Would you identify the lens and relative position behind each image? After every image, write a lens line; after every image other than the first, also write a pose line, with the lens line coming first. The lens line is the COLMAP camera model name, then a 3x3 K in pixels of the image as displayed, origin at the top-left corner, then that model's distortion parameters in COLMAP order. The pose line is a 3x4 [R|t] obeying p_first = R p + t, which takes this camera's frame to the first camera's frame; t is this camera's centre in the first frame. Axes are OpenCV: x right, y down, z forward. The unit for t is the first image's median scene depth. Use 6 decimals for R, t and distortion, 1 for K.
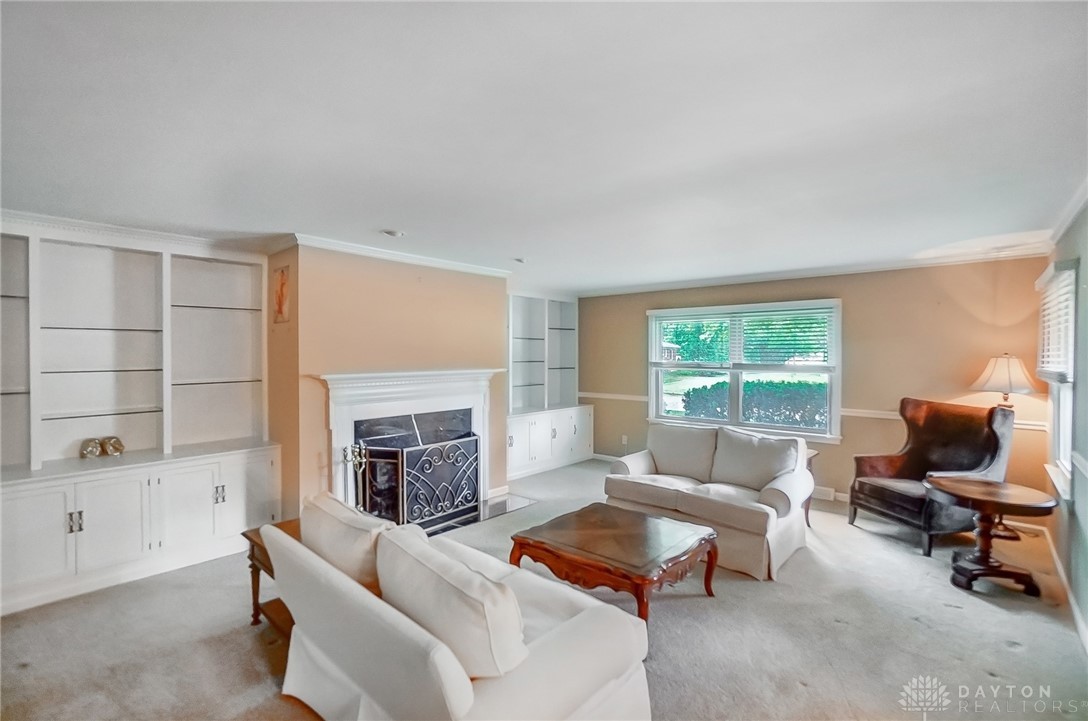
lens RADIAL K [[480.5, 0, 540.8], [0, 480.5, 355.6], [0, 0, 1]] dist [-0.012985, 0.007185]
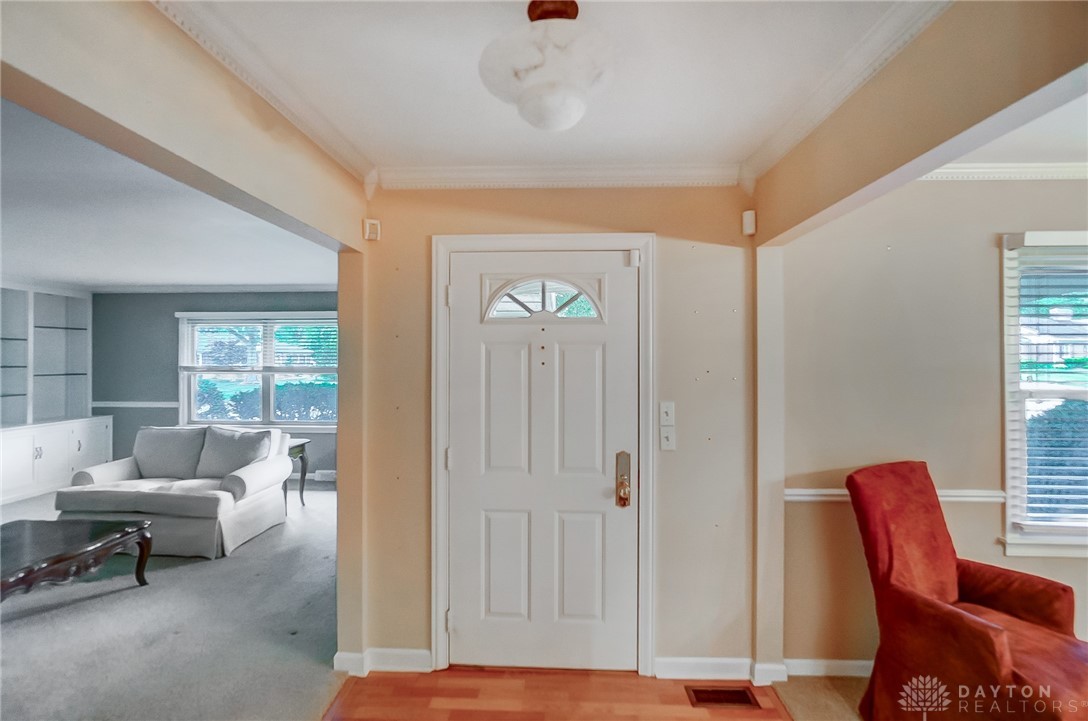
lens RADIAL K [[480.5, 0, 543.9], [0, 480.5, 357.9], [0, 0, 1]] dist [-0.012985, 0.007185]
pose [[0.794885, 0.002872, 0.606753, 0.318880], [0.002816, 0.999961, -0.008423, 0.009850], [-0.606753, 0.008404, 0.794846, -0.288039]]
